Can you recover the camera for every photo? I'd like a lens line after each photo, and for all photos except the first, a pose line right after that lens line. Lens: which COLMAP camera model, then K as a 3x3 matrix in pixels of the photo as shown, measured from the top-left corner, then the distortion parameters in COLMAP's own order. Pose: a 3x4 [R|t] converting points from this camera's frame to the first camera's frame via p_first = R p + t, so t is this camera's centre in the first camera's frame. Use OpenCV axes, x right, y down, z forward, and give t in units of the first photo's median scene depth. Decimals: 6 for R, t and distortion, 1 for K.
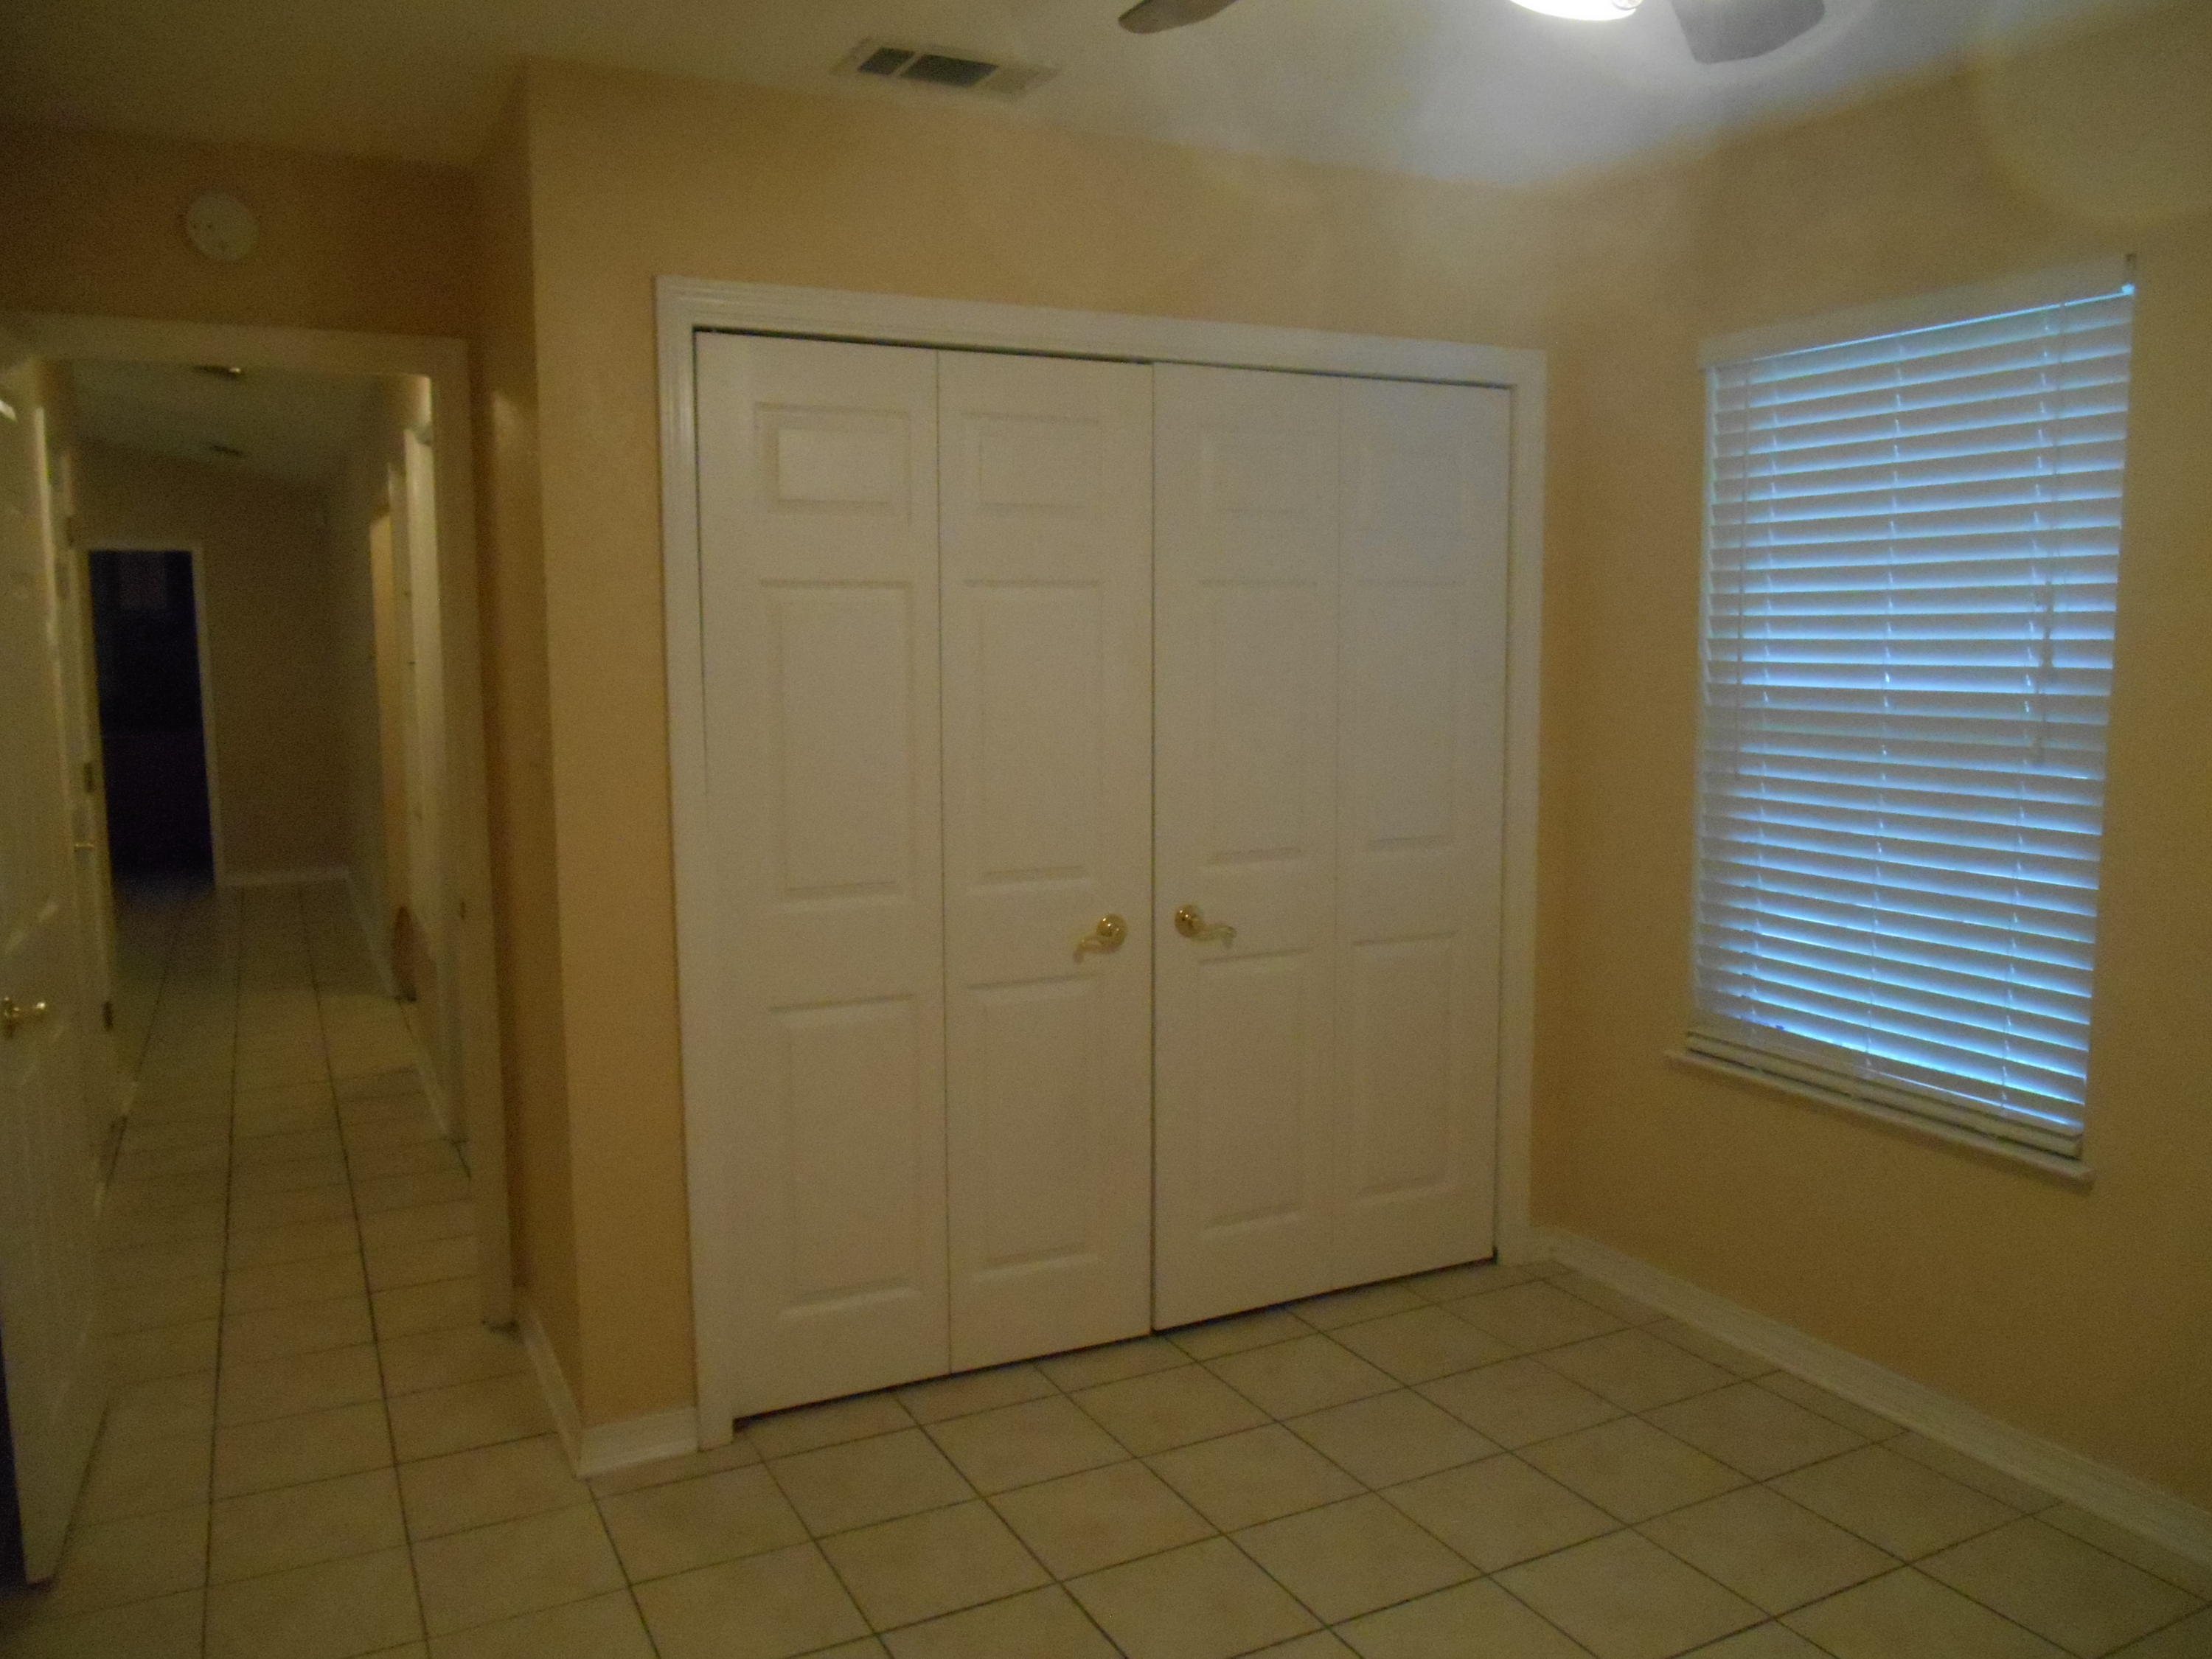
lens RADIAL K [[1698.3, 0, 1106.0], [0, 1698.3, 829.5], [0, 0, 1]] dist [-0.014875, -0.001033]
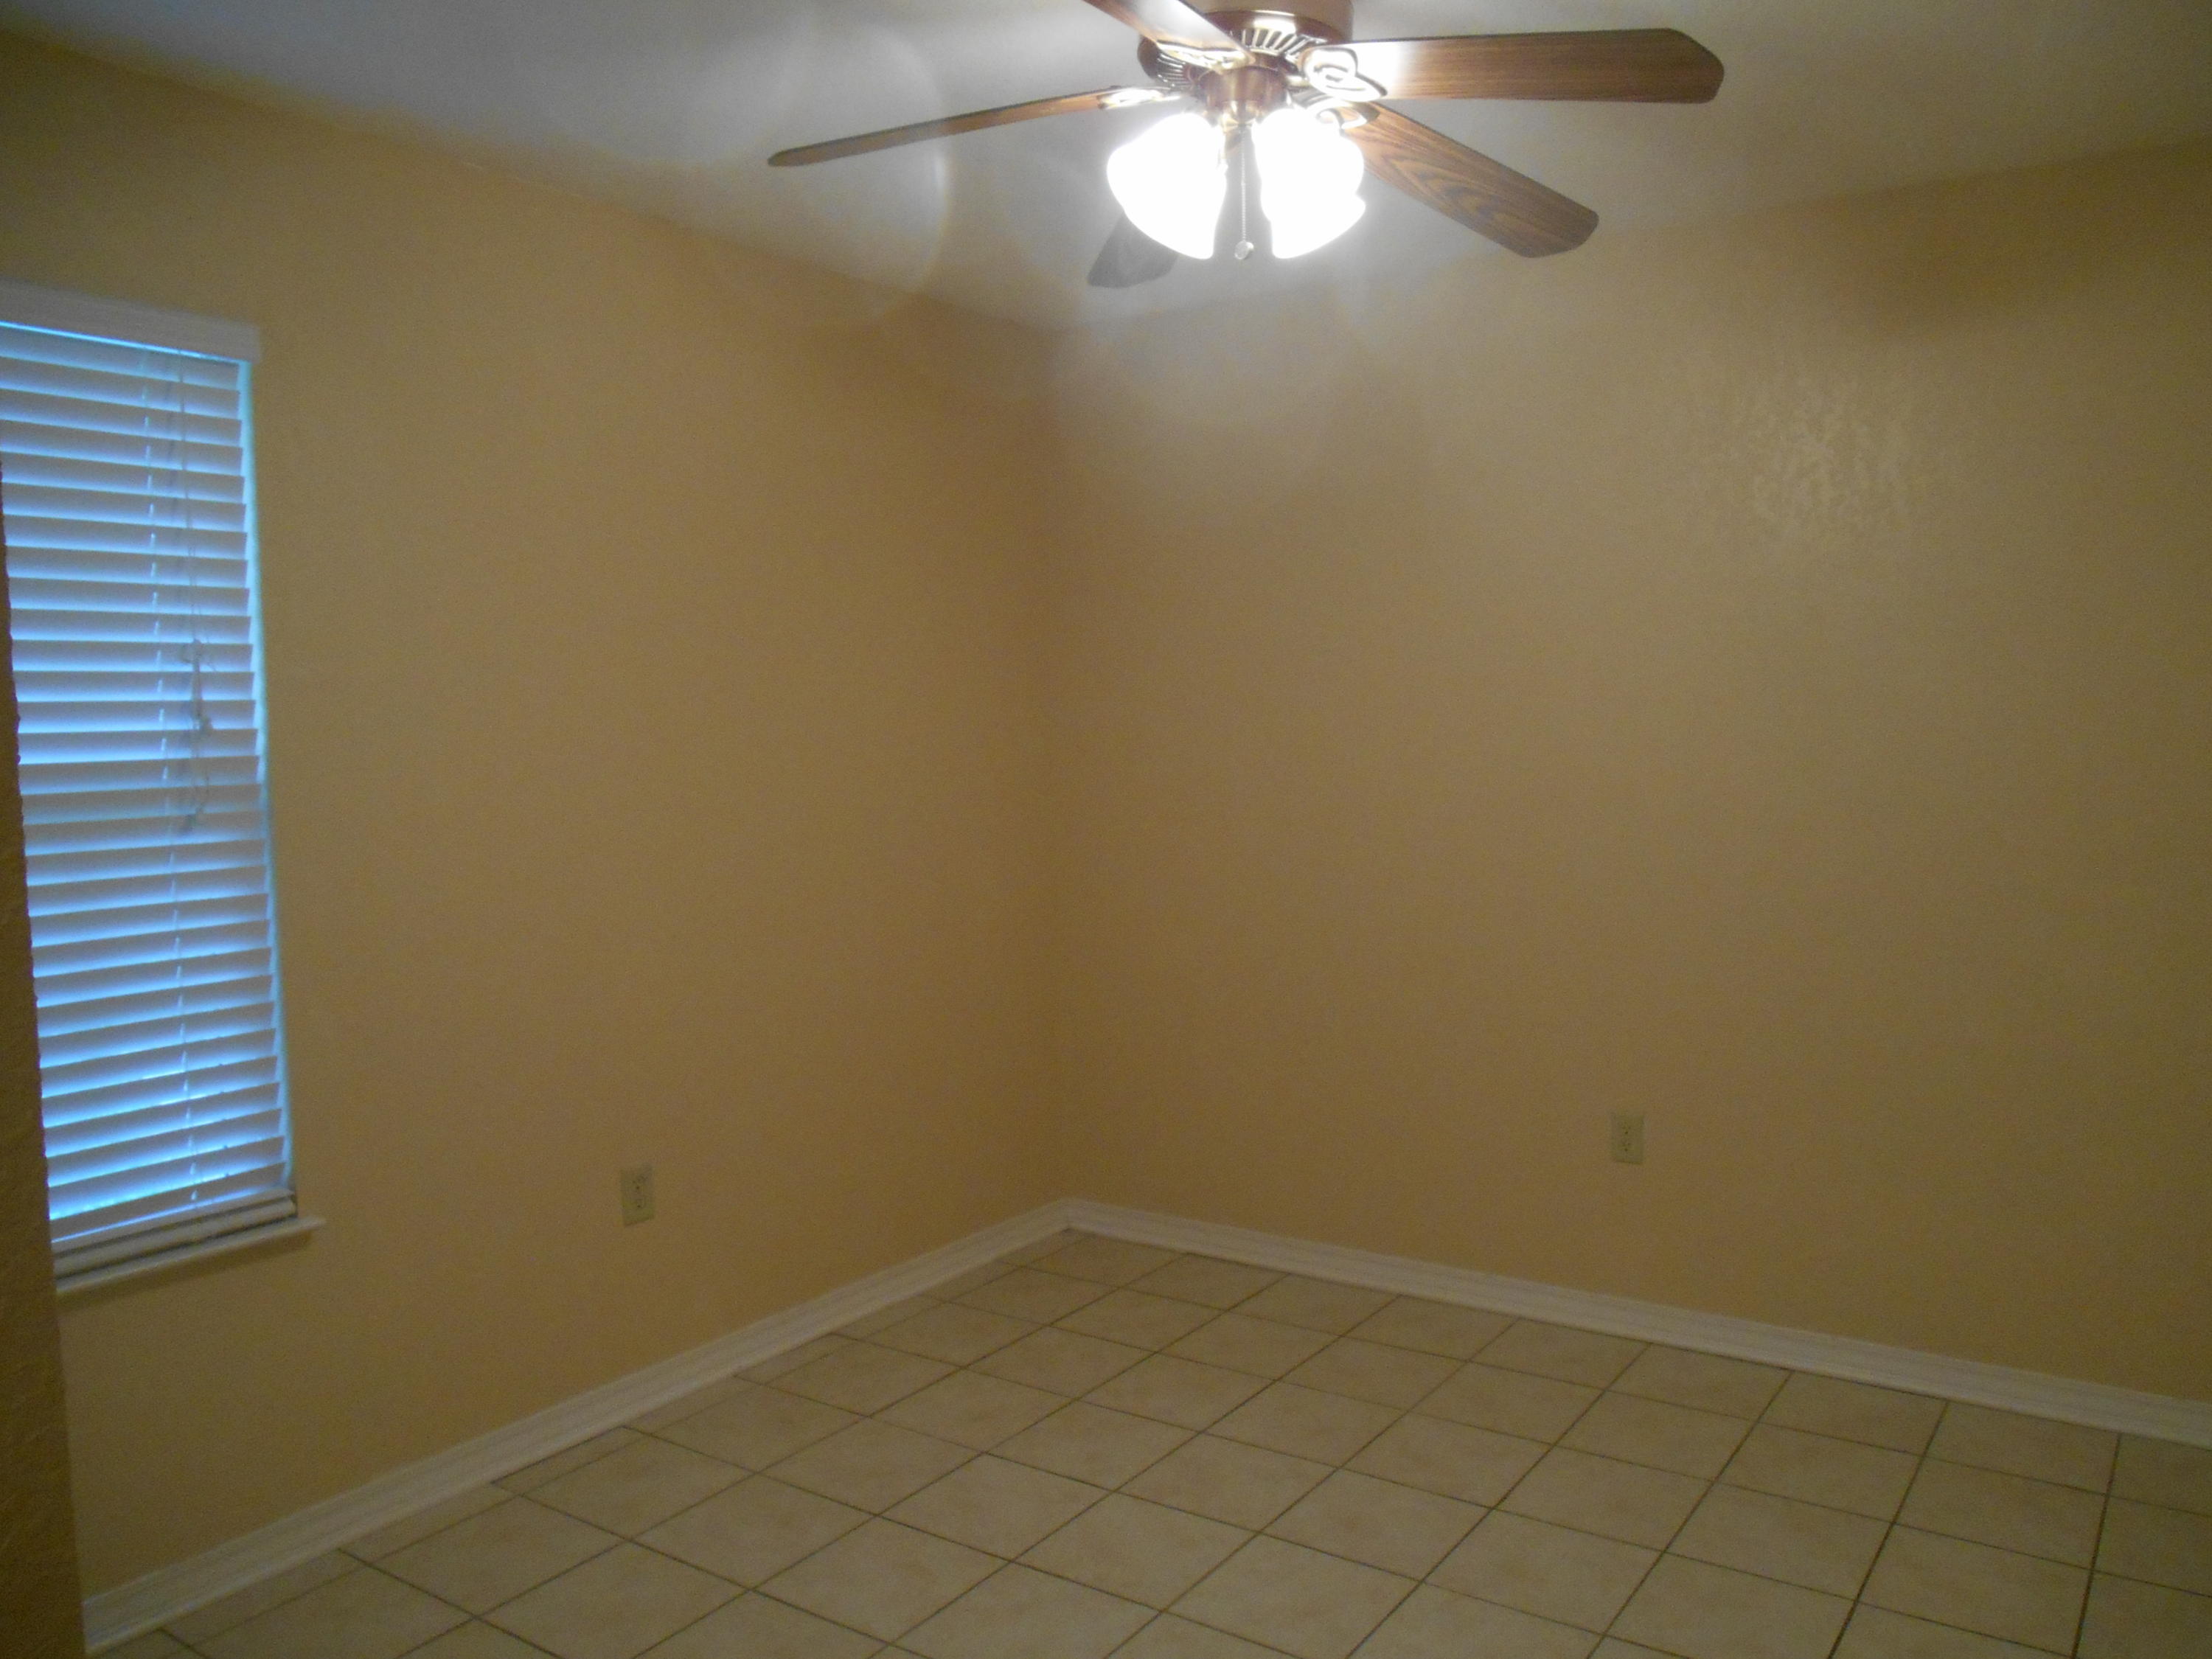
lens RADIAL K [[1698.3, 0, 1106.0], [0, 1698.3, 829.5], [0, 0, 1]] dist [-0.014875, -0.001033]
pose [[-0.476071, -0.073479, 0.876332, -0.506171], [0.097523, 0.985945, 0.135650, -0.117251], [-0.873983, 0.150042, -0.462214, 0.981567]]
